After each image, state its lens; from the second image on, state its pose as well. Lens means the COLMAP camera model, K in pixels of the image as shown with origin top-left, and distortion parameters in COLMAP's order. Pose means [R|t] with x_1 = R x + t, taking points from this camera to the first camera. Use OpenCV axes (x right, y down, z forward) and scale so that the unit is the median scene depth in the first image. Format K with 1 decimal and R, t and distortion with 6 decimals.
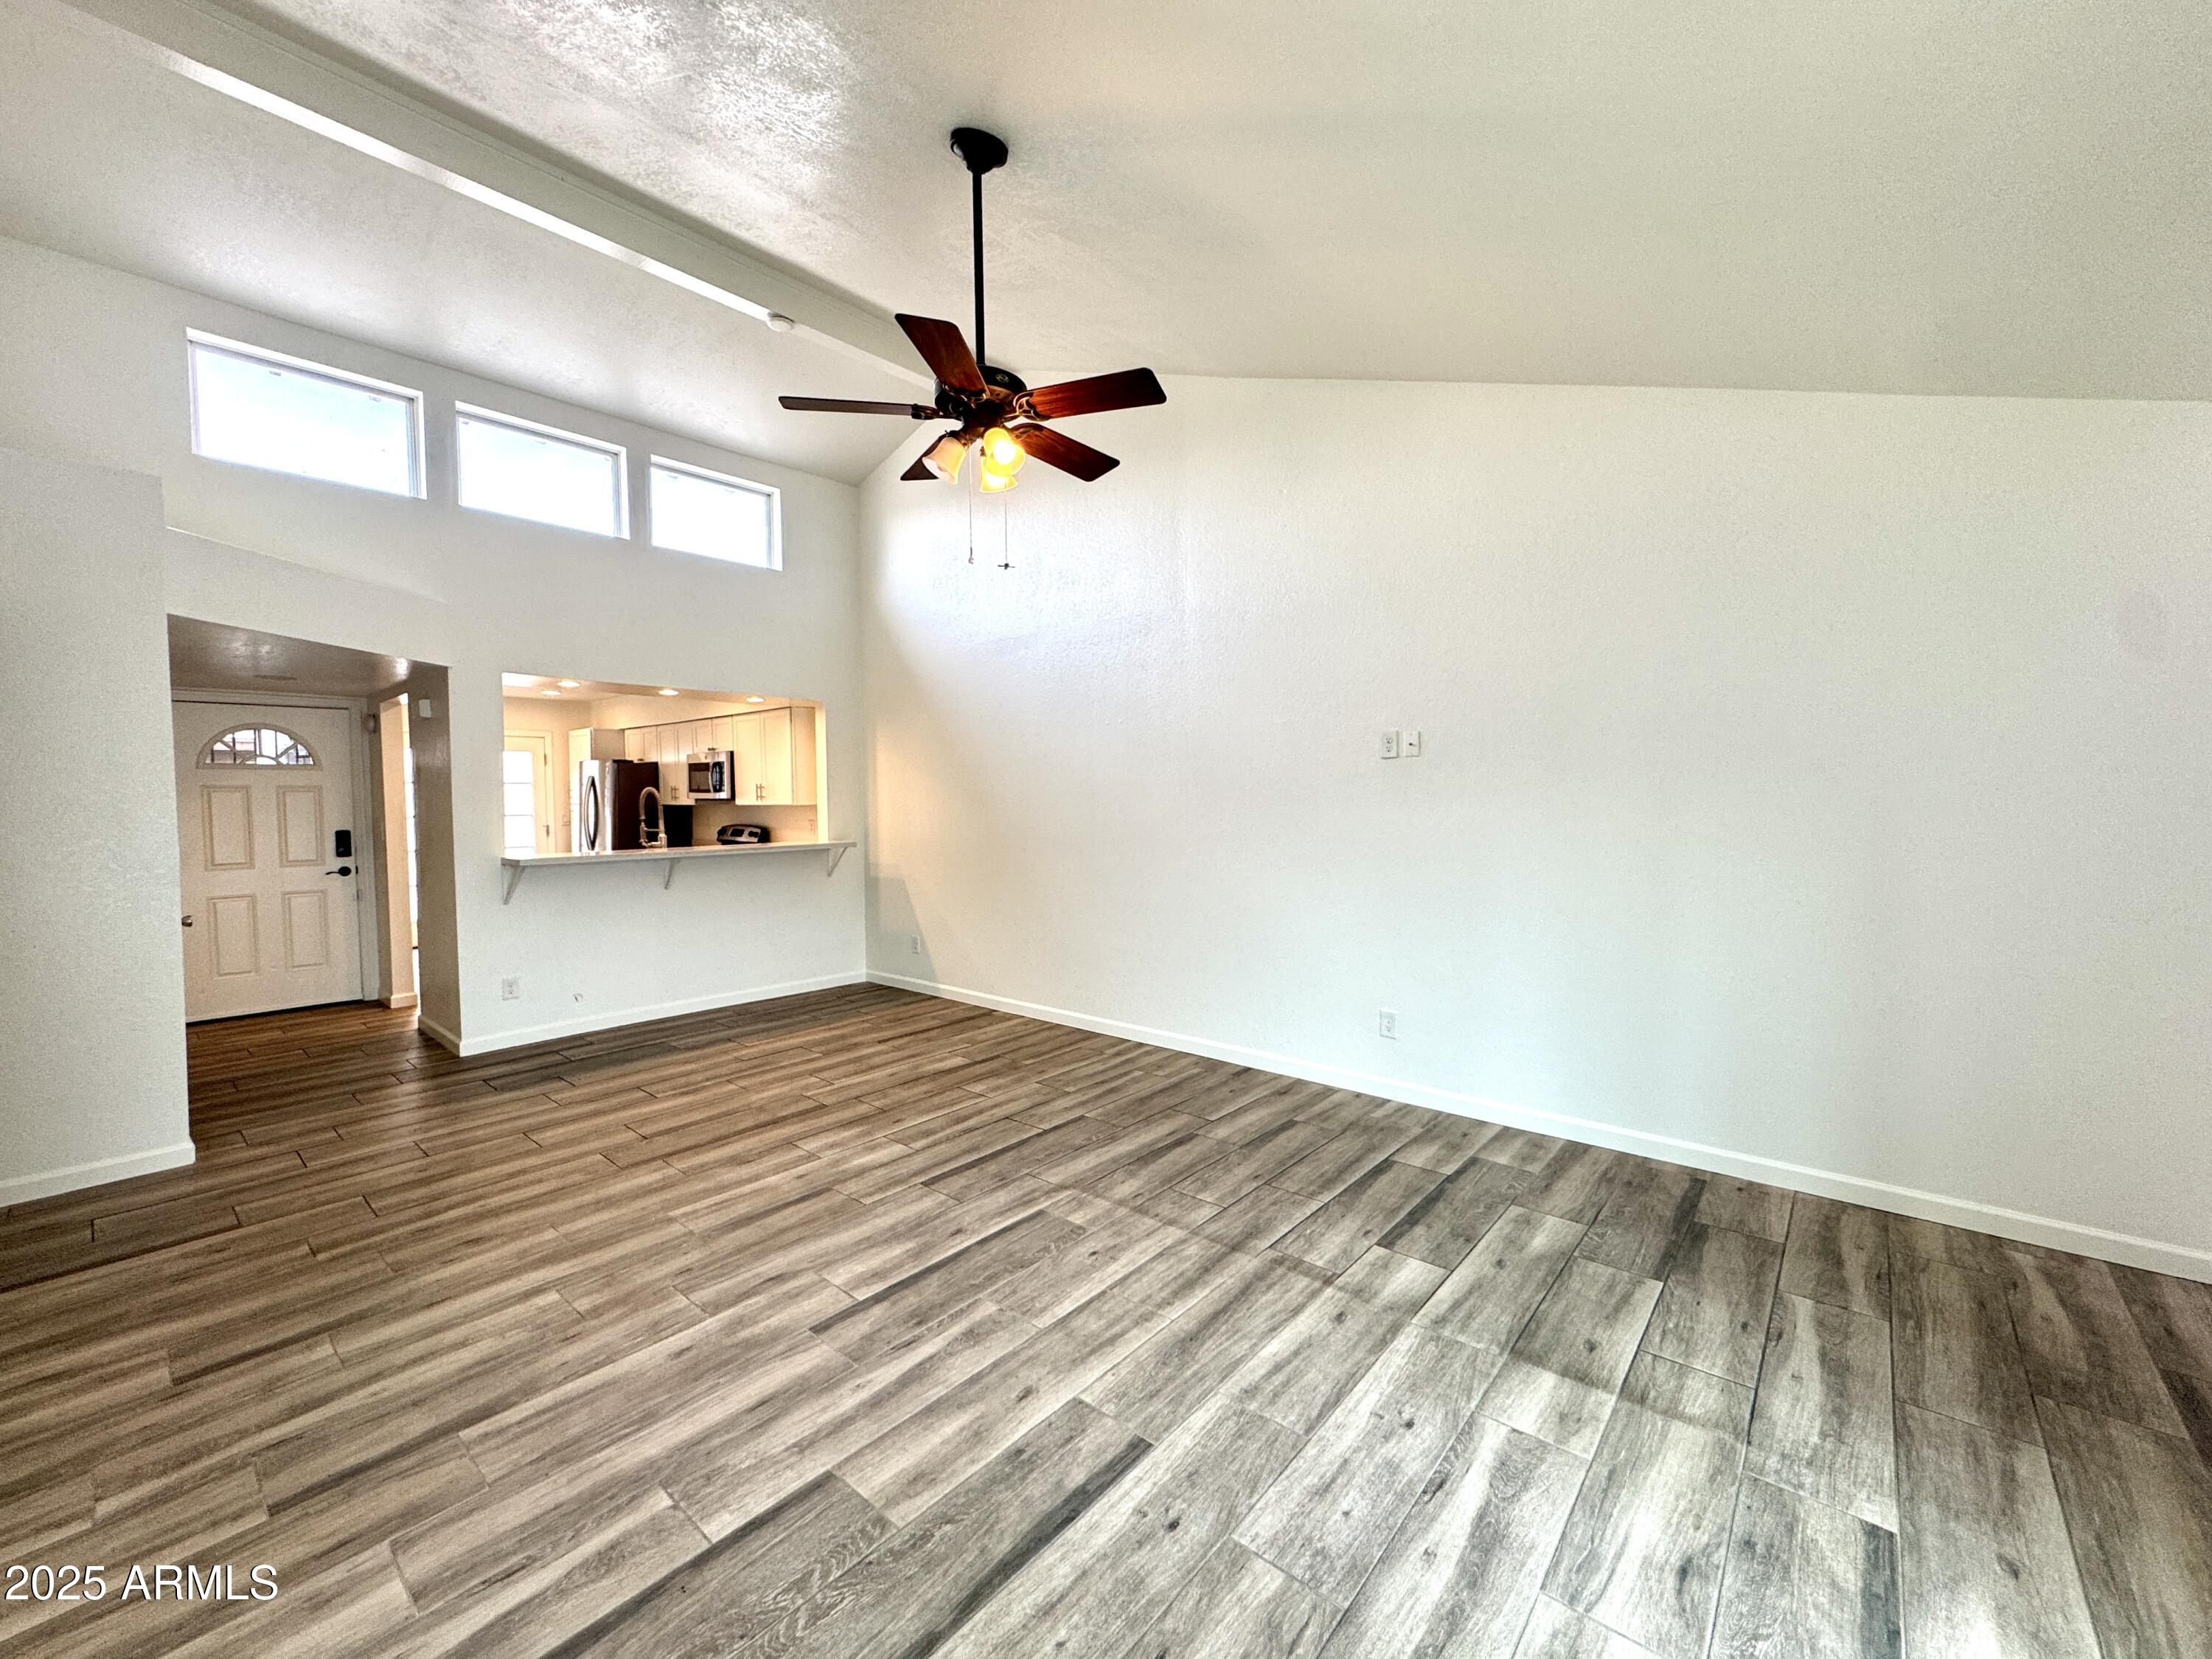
lens RADIAL K [[885.2, 0, 1106.0], [0, 885.2, 829.5], [0, 0, 1]] dist [-0.002372, 0.000076]
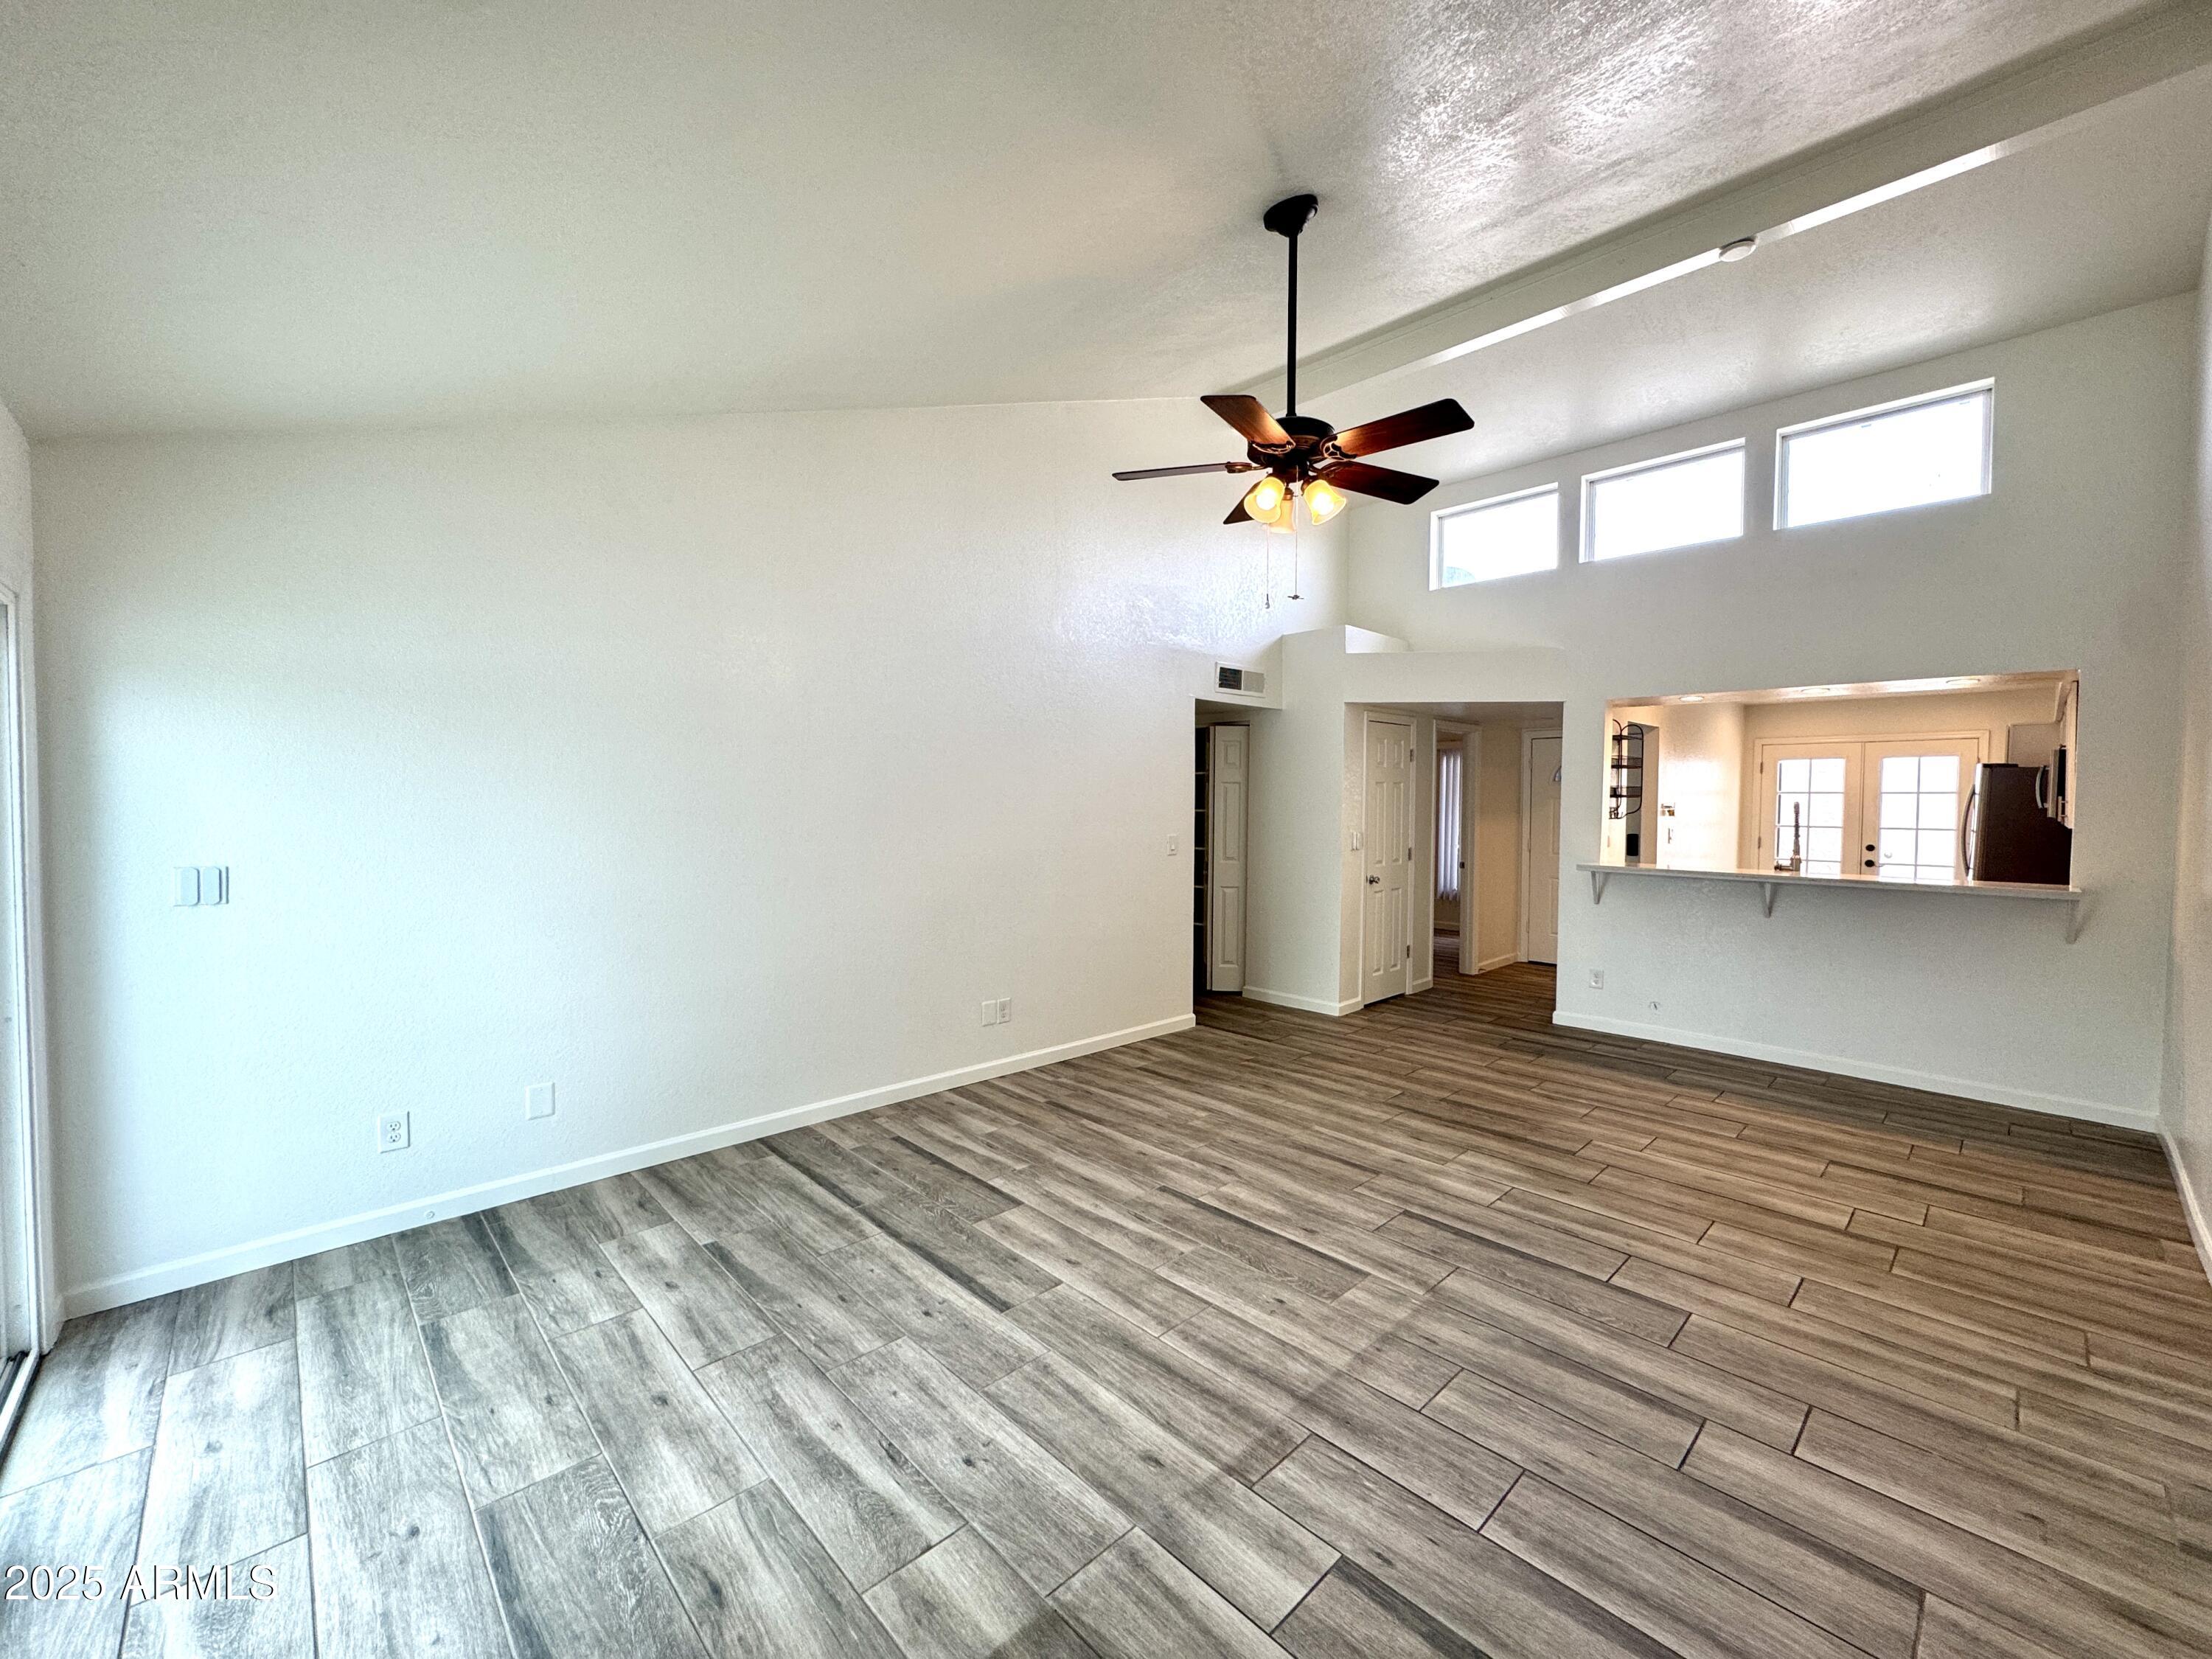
lens RADIAL K [[883.7, 0, 1106.0], [0, 883.7, 829.5], [0, 0, 1]] dist [-0.001435, -0.000051]
pose [[-0.098368, 0.041026, -0.994304, 0.921297], [-0.045198, 0.997935, 0.045647, -0.062535], [0.994123, 0.049431, -0.096310, 0.870967]]
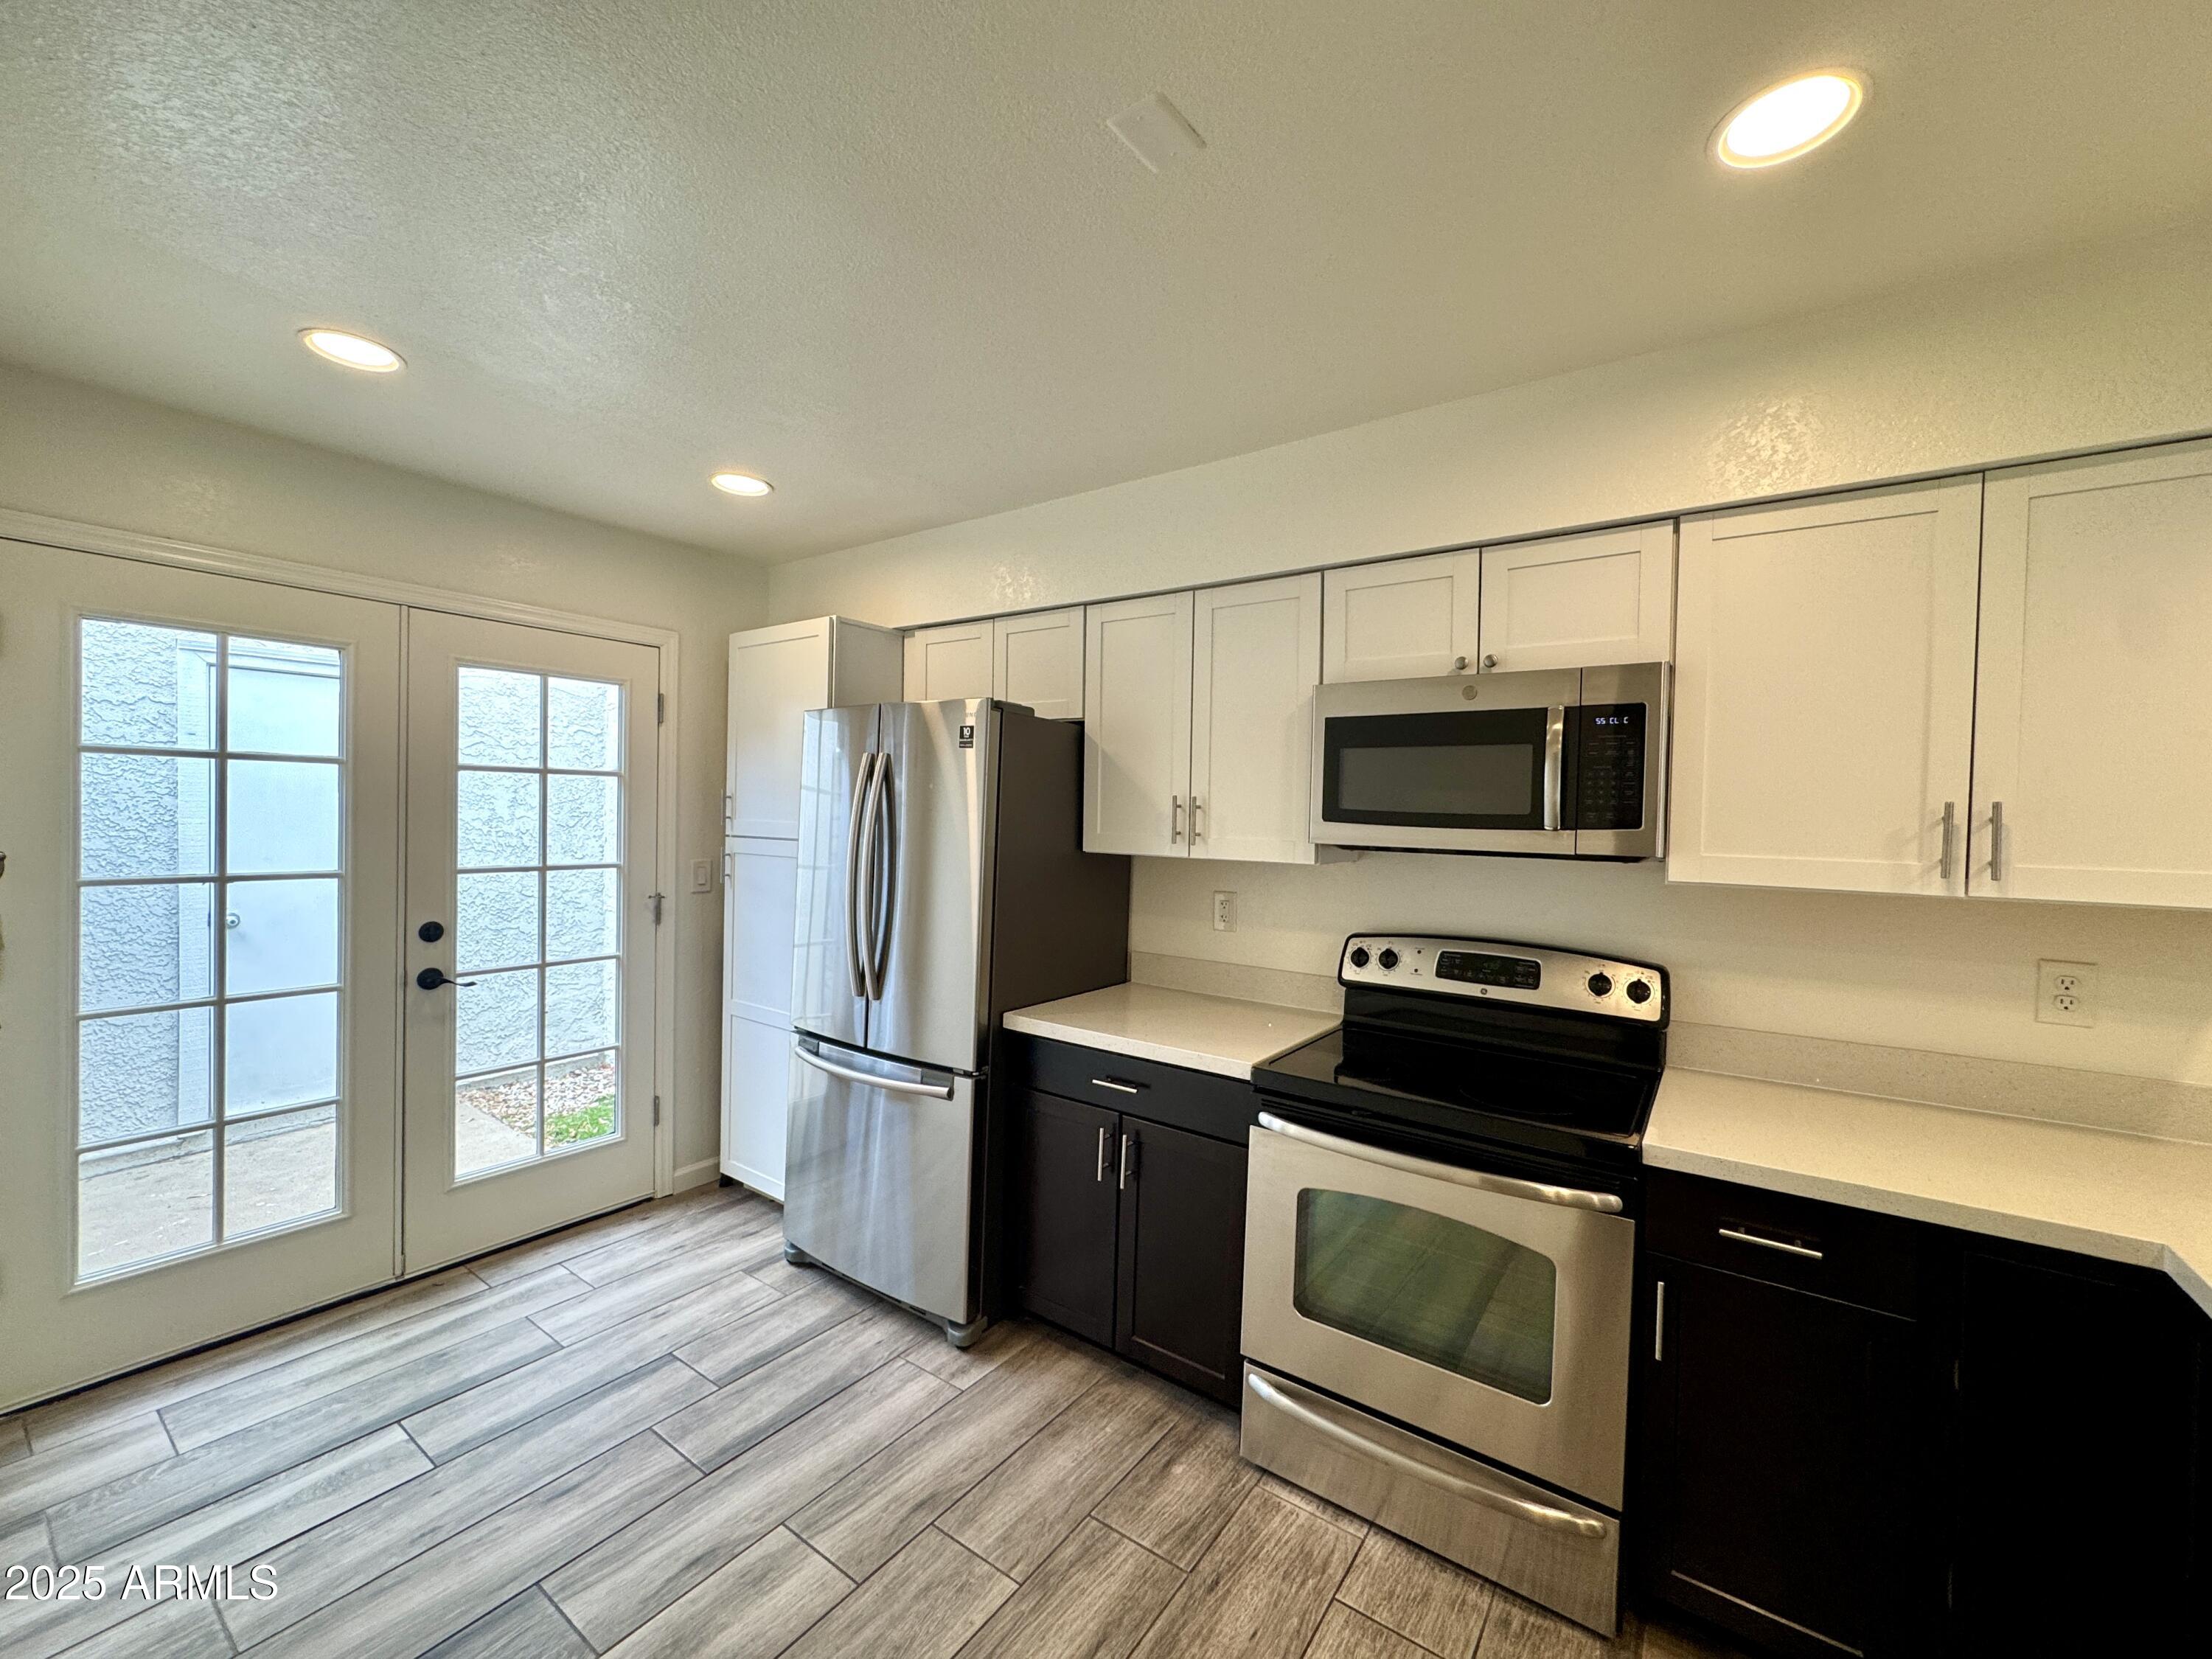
lens RADIAL K [[885.2, 0, 1106.0], [0, 885.2, 829.5], [0, 0, 1]] dist [-0.002372, 0.000076]
pose [[0.995556, 0.027686, 0.090005, -1.611275], [-0.025908, 0.999447, -0.020855, -0.093347], [-0.090532, 0.018431, 0.995723, 2.092006]]
